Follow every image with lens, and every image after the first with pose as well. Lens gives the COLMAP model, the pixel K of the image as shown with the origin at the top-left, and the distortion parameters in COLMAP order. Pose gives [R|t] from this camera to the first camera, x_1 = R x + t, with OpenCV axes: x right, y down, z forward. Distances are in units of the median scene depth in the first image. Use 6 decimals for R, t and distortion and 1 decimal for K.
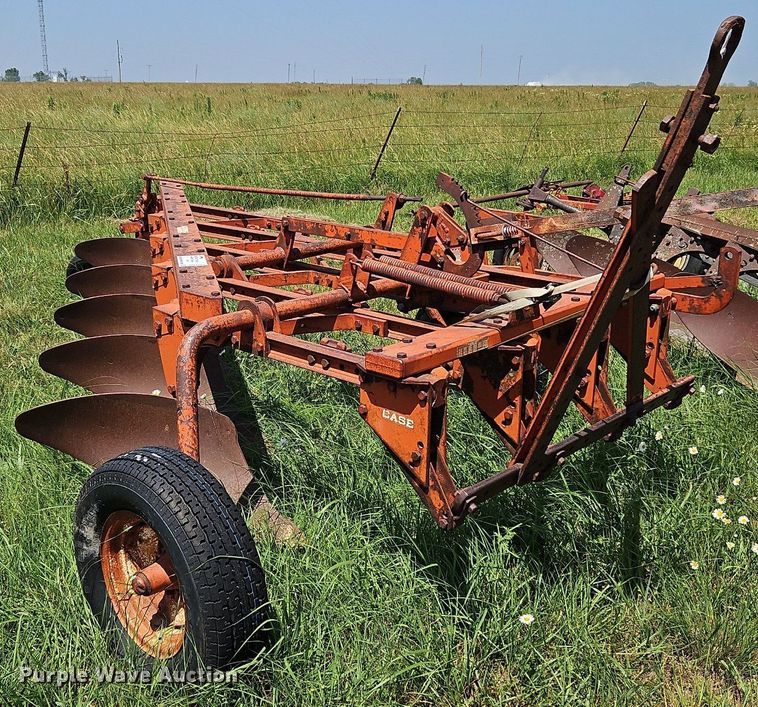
lens RADIAL K [[878.4, 0, 378.2], [0, 878.4, 356.4], [0, 0, 1]] dist [0.086296, 0.000000]
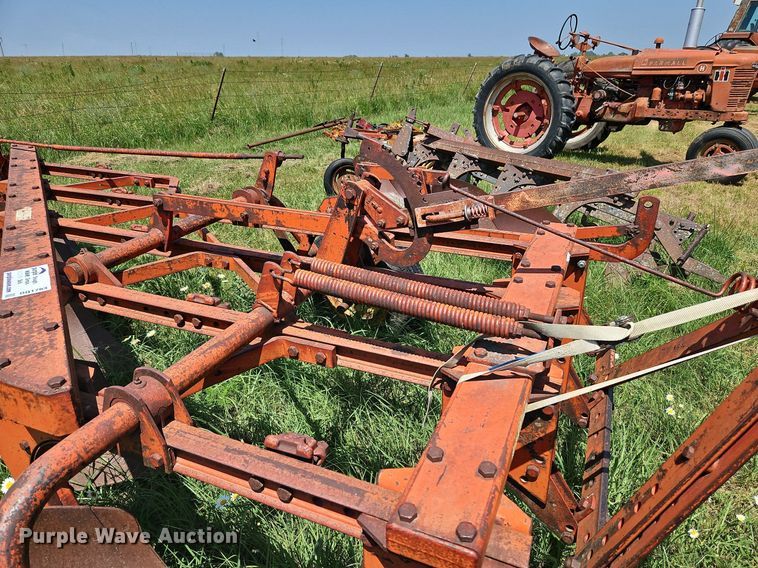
lens RADIAL K [[487.0, 0, 384.7], [0, 487.0, 276.0], [0, 0, 1]] dist [0.047344, -0.009663]
pose [[0.943539, -0.146625, 0.297043, -0.059926], [0.109593, 0.984380, 0.137787, -0.142009], [-0.312606, -0.097454, 0.944870, 0.555775]]
